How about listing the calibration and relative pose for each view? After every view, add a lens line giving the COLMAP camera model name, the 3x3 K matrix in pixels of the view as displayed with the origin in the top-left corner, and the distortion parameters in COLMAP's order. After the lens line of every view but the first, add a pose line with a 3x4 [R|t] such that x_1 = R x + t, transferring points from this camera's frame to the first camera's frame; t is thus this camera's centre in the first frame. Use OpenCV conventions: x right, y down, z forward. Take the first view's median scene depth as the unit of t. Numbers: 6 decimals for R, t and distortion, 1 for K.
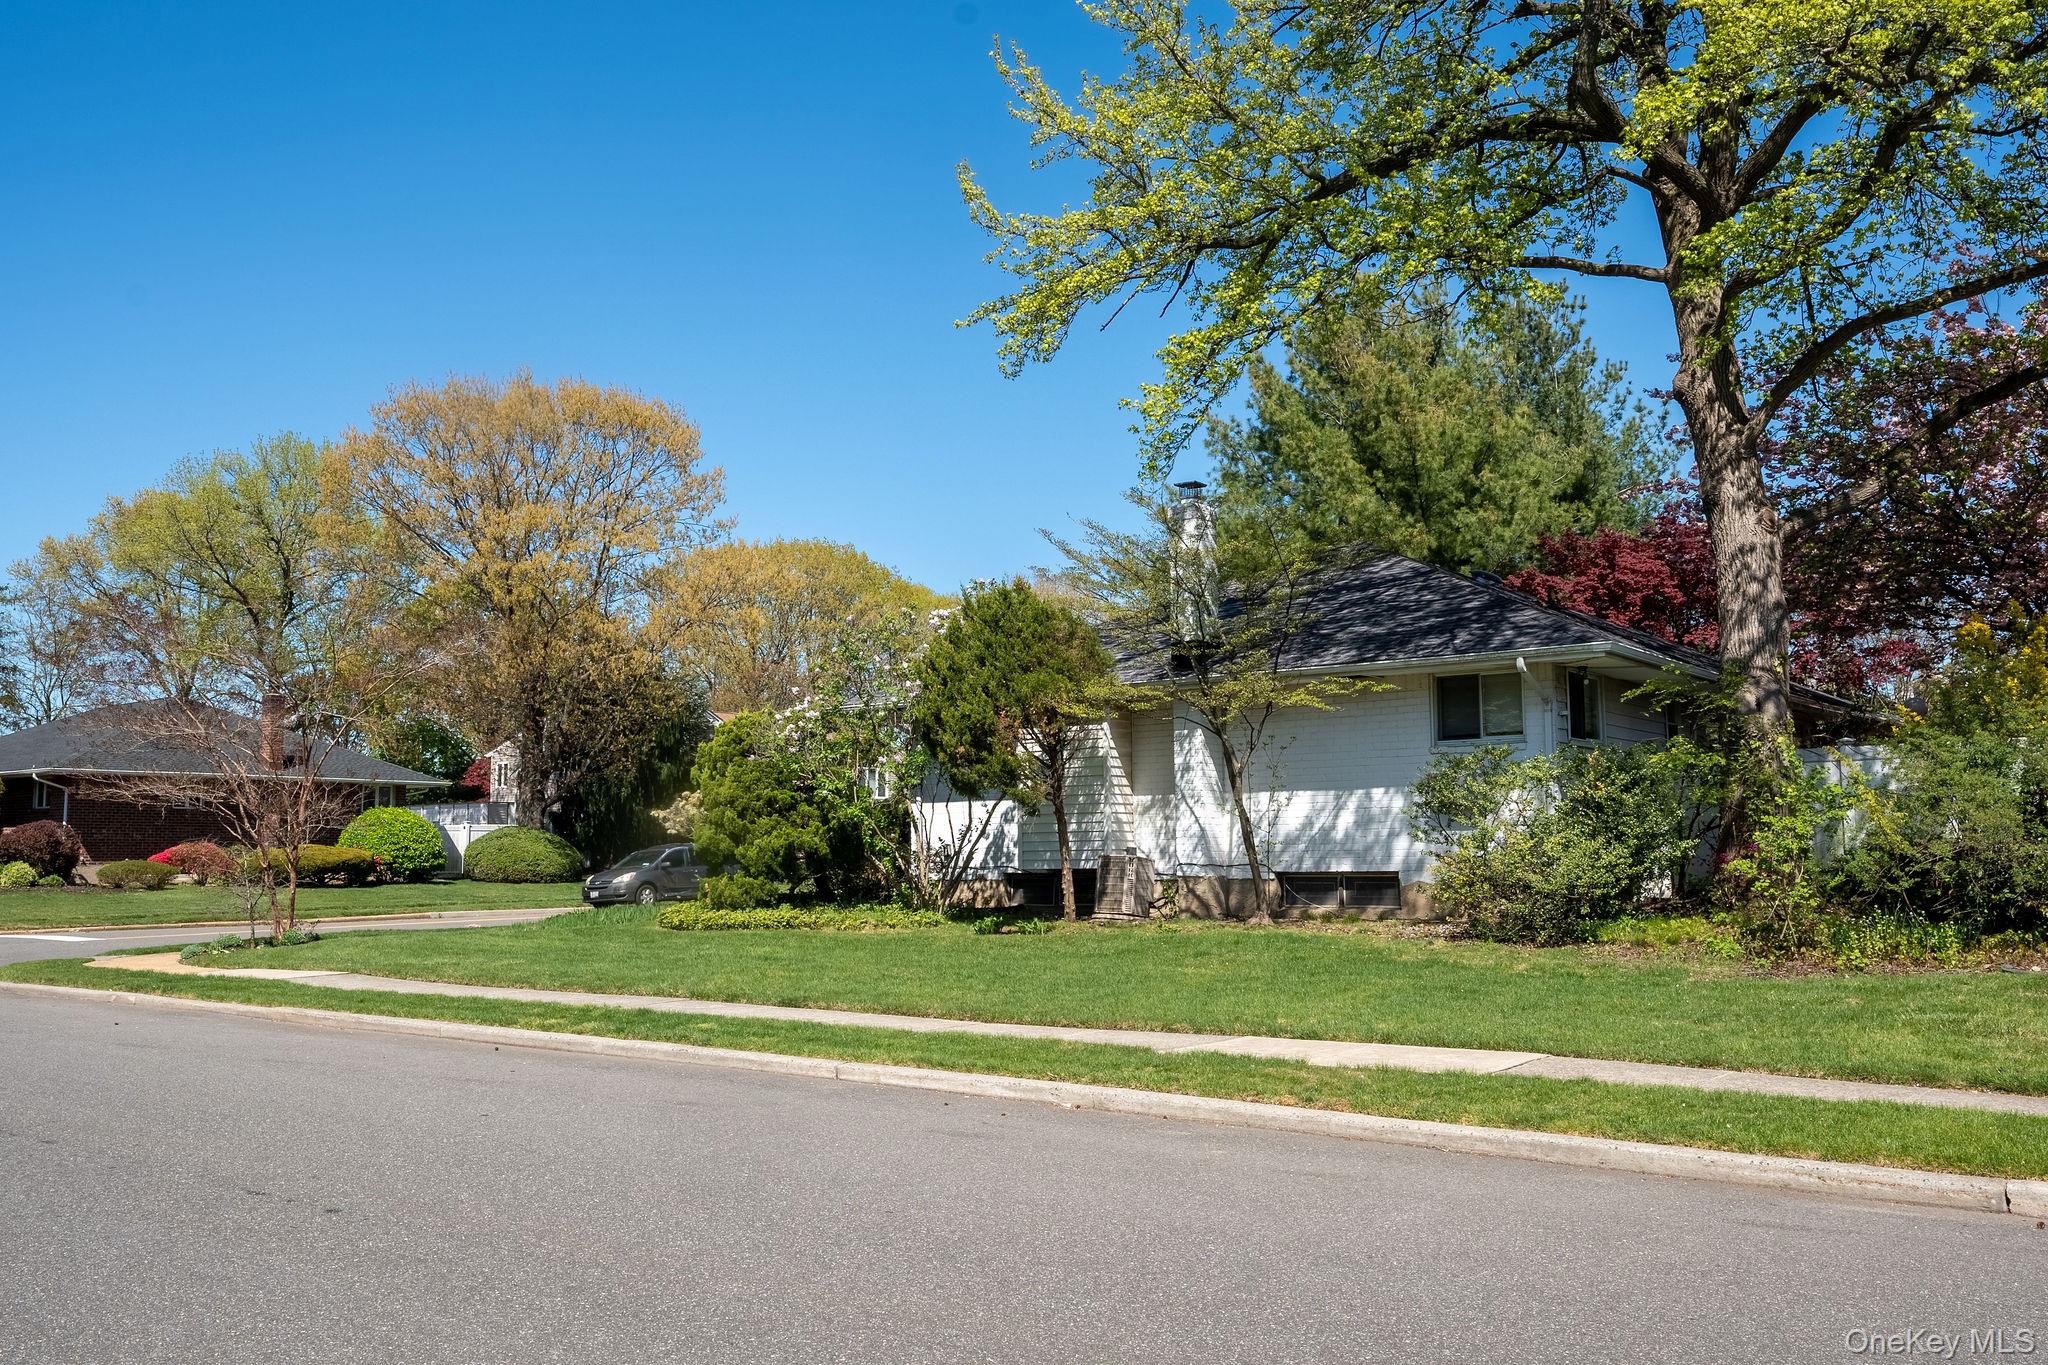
lens RADIAL K [[1790.8, 0, 1024.0], [0, 1790.8, 682.5], [0, 0, 1]] dist [-0.026211, -0.002142]
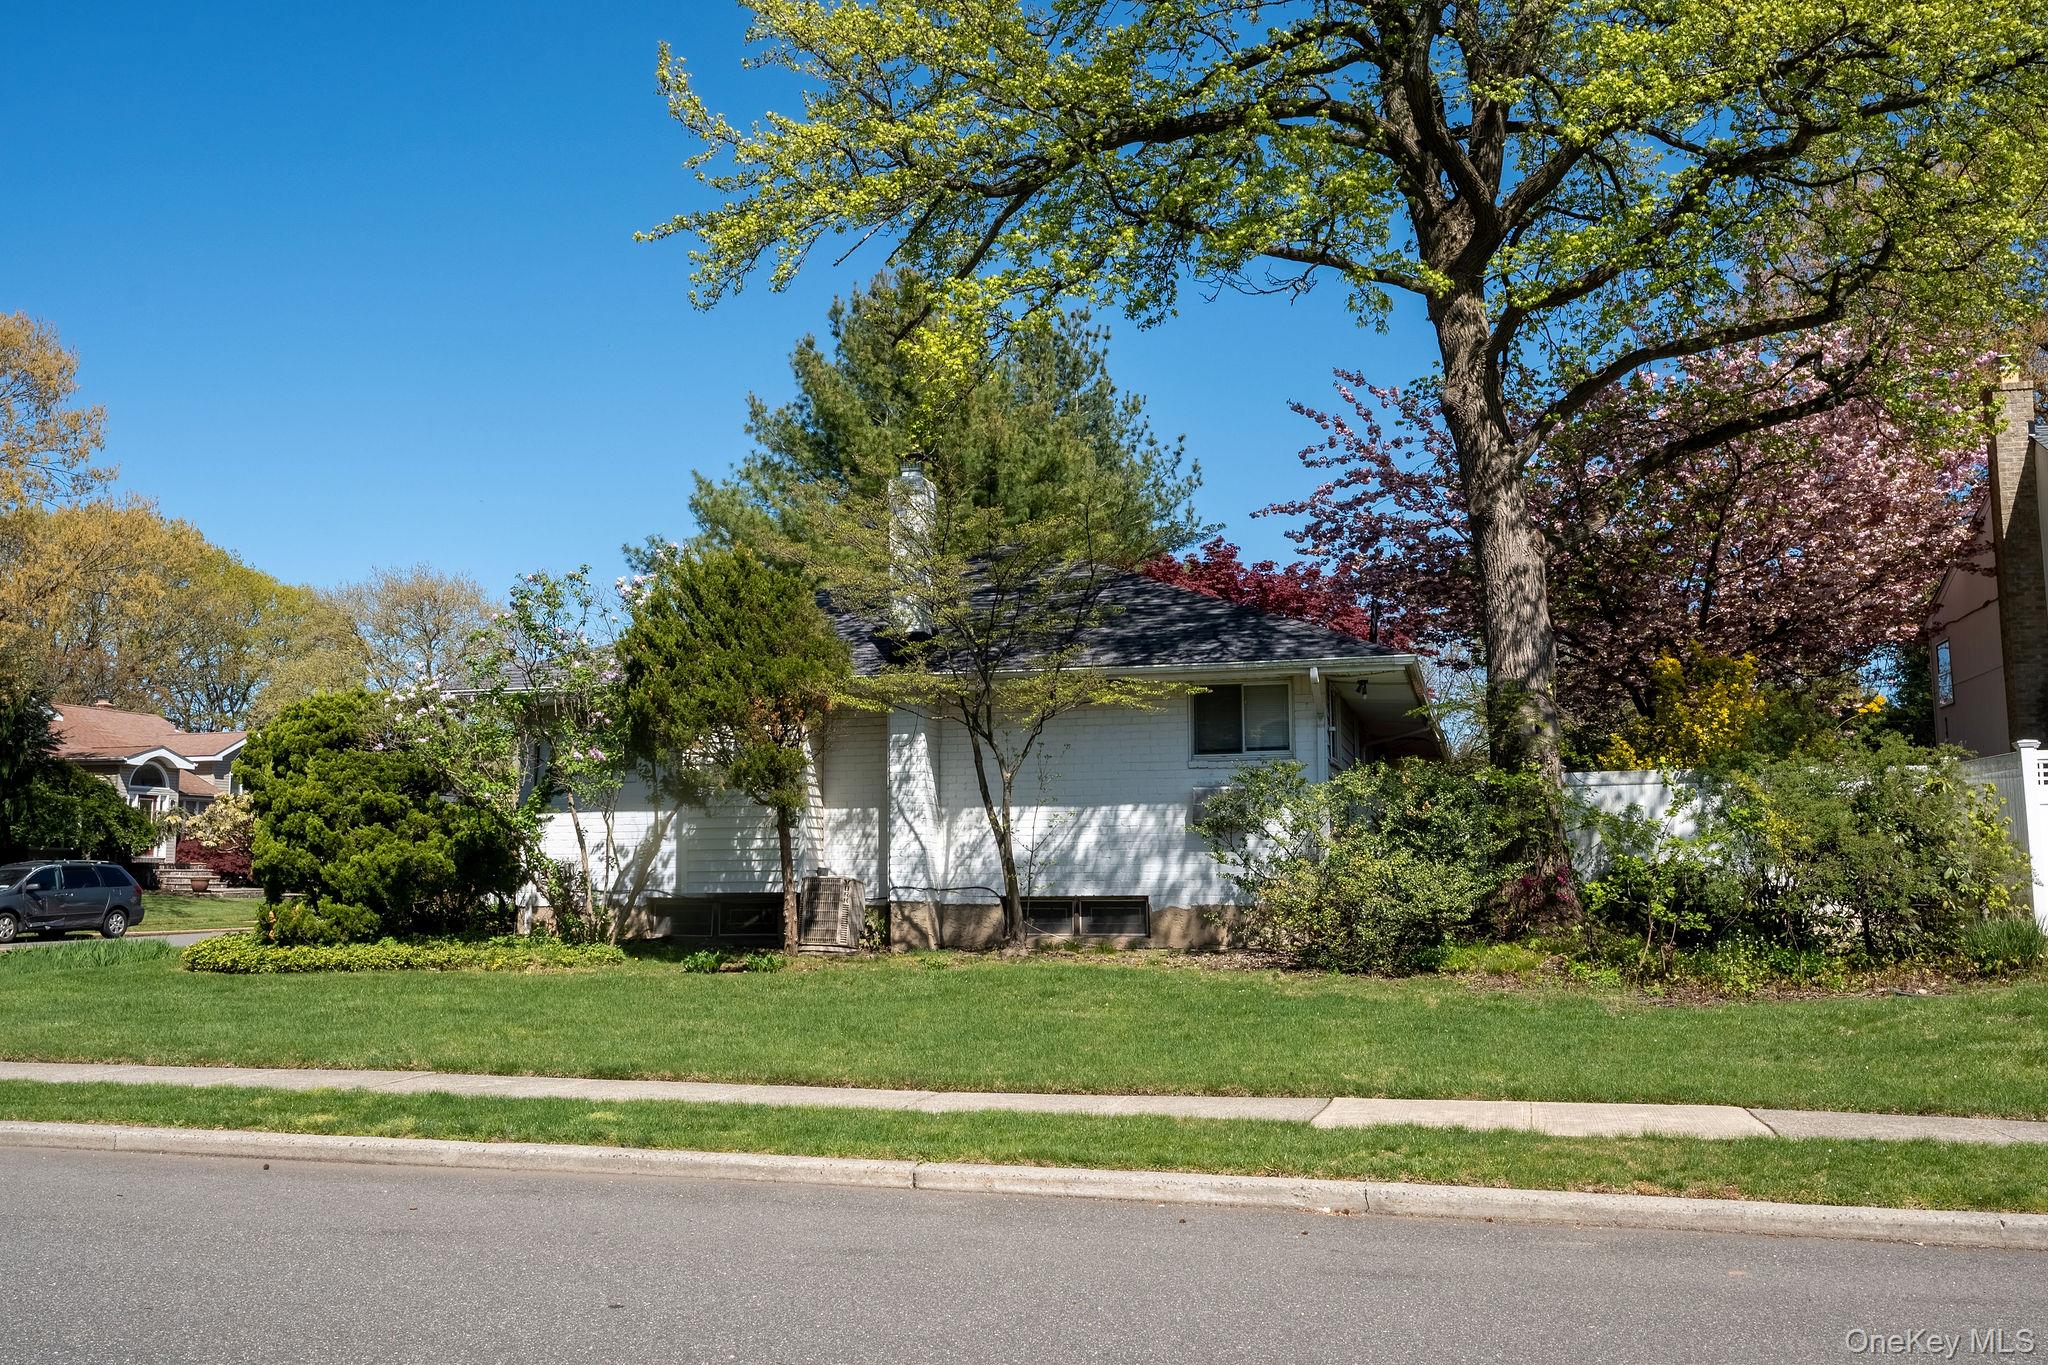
lens RADIAL K [[1745.2, 0, 1024.0], [0, 1745.2, 682.5], [0, 0, 1]] dist [-0.010461, -0.002746]
pose [[0.913212, 0.049338, 0.404486, -0.211888], [-0.042574, 0.998763, -0.025705, 0.021677], [-0.405254, 0.006254, 0.914183, 0.205688]]
